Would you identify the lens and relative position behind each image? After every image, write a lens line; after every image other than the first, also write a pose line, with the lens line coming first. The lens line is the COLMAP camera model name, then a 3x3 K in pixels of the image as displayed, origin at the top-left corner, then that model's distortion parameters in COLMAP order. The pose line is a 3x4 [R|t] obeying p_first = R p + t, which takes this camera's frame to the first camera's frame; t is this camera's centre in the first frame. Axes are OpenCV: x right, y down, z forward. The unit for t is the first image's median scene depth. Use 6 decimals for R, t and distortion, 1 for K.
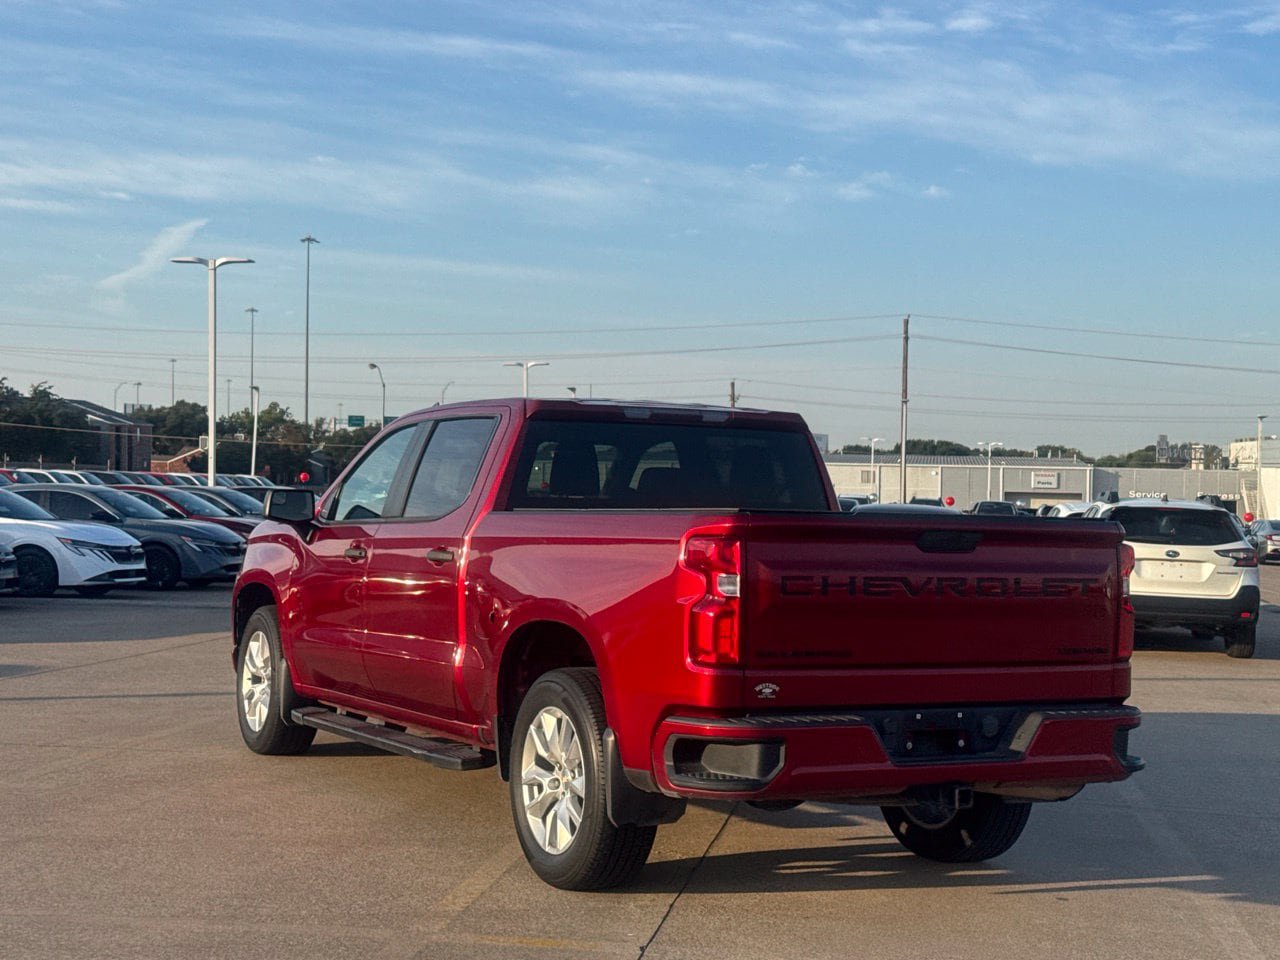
lens RADIAL K [[1906.1, 0, 633.6], [0, 1906.1, 486.3], [0, 0, 1]] dist [0.176387, -0.198727]
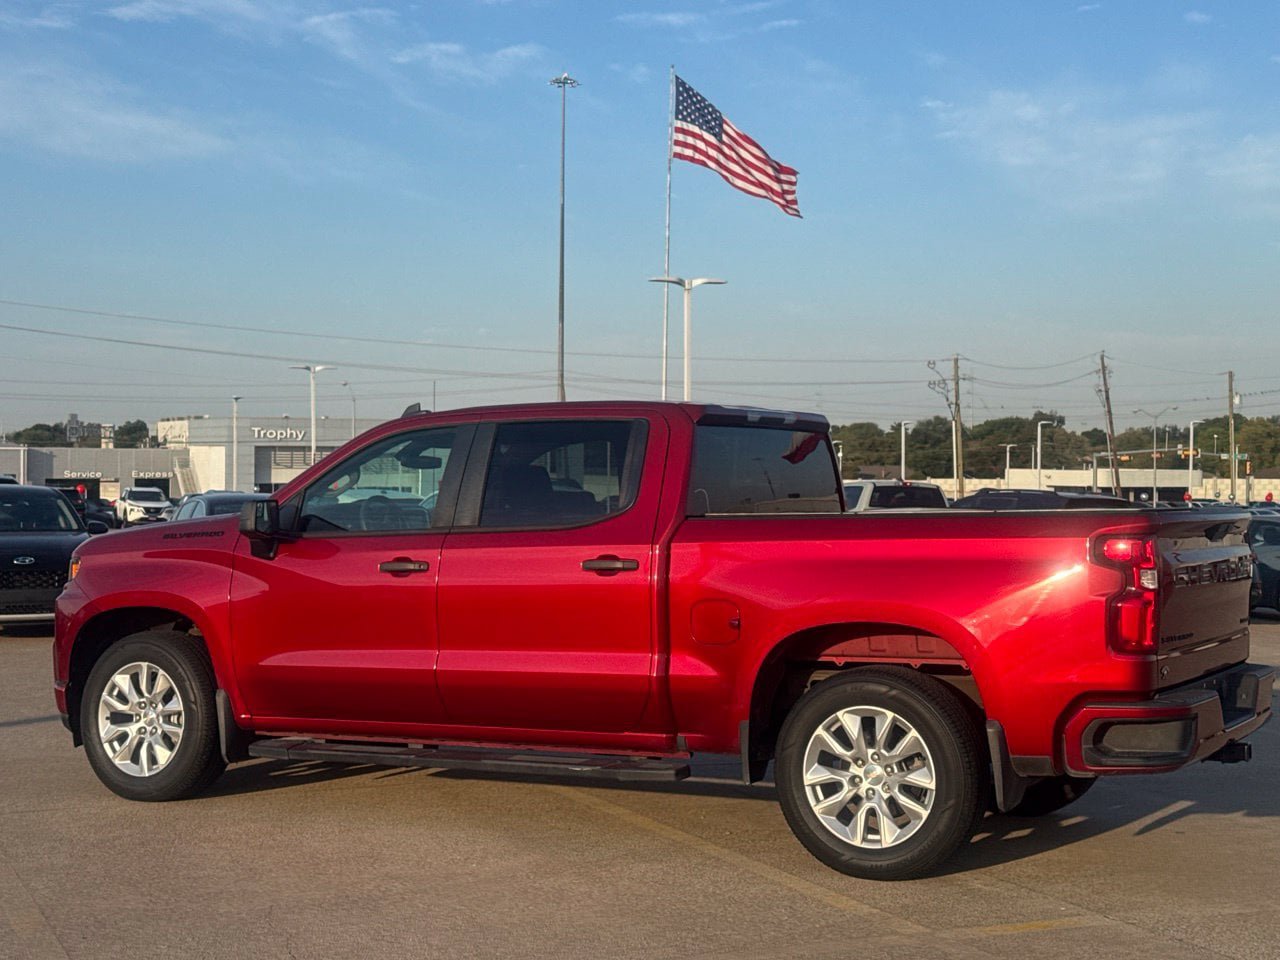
lens RADIAL K [[1903.3, 0, 640.0], [0, 1903.3, 480.0], [0, 0, 1]] dist [0.174185, -0.189513]
pose [[0.839197, -0.022659, 0.543356, -0.582296], [0.018220, 0.999742, 0.013552, -0.018545], [-0.543523, -0.001473, 0.839393, 0.167848]]
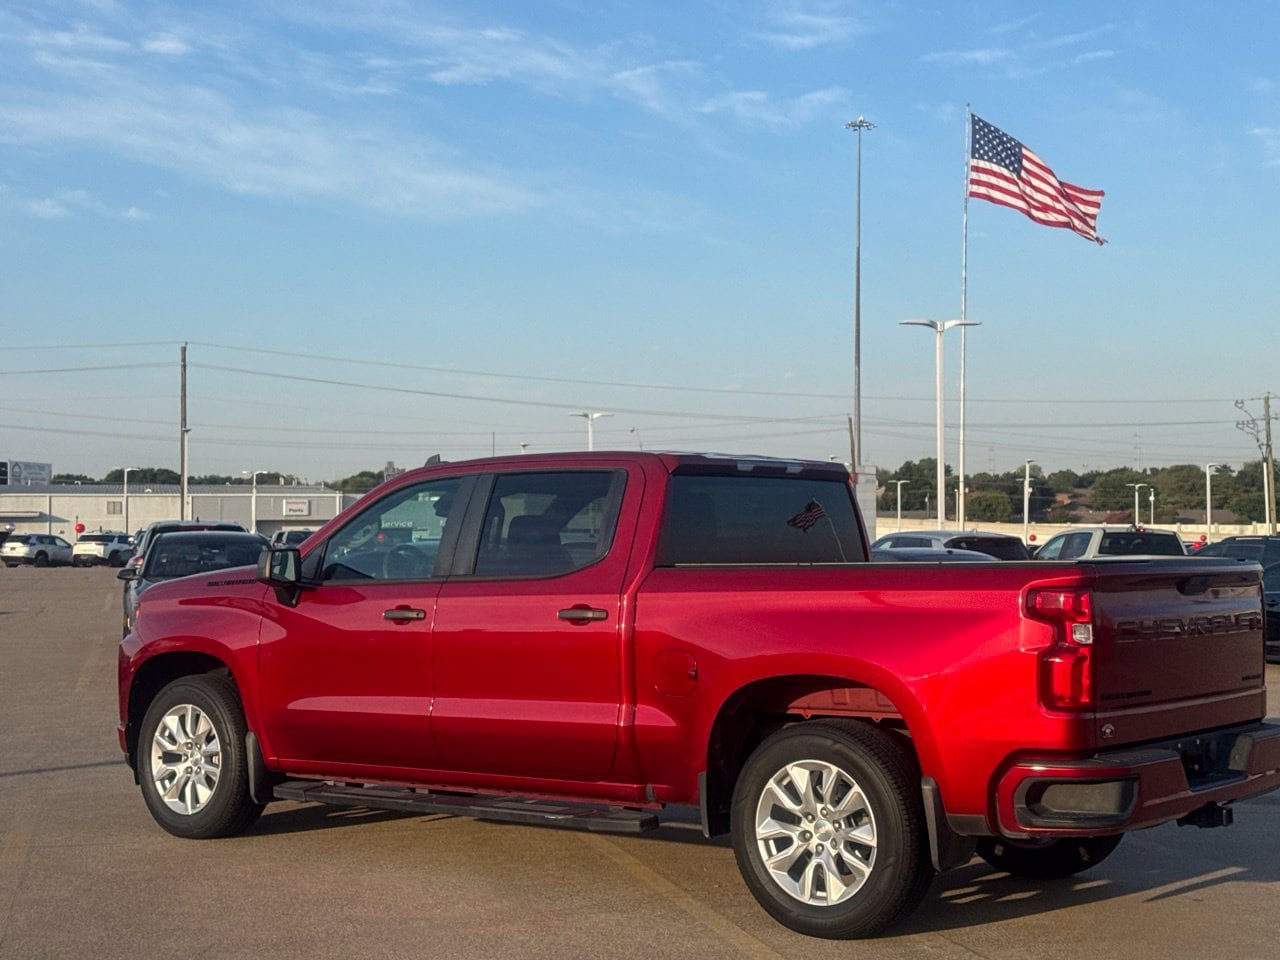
lens RADIAL K [[1906.1, 0, 633.6], [0, 1906.1, 486.3], [0, 0, 1]] dist [0.176387, -0.198727]
pose [[0.916636, -0.015361, 0.399427, -0.443312], [0.020940, 0.999735, -0.009606, -0.018302], [-0.399173, 0.017169, 0.916715, 0.085192]]
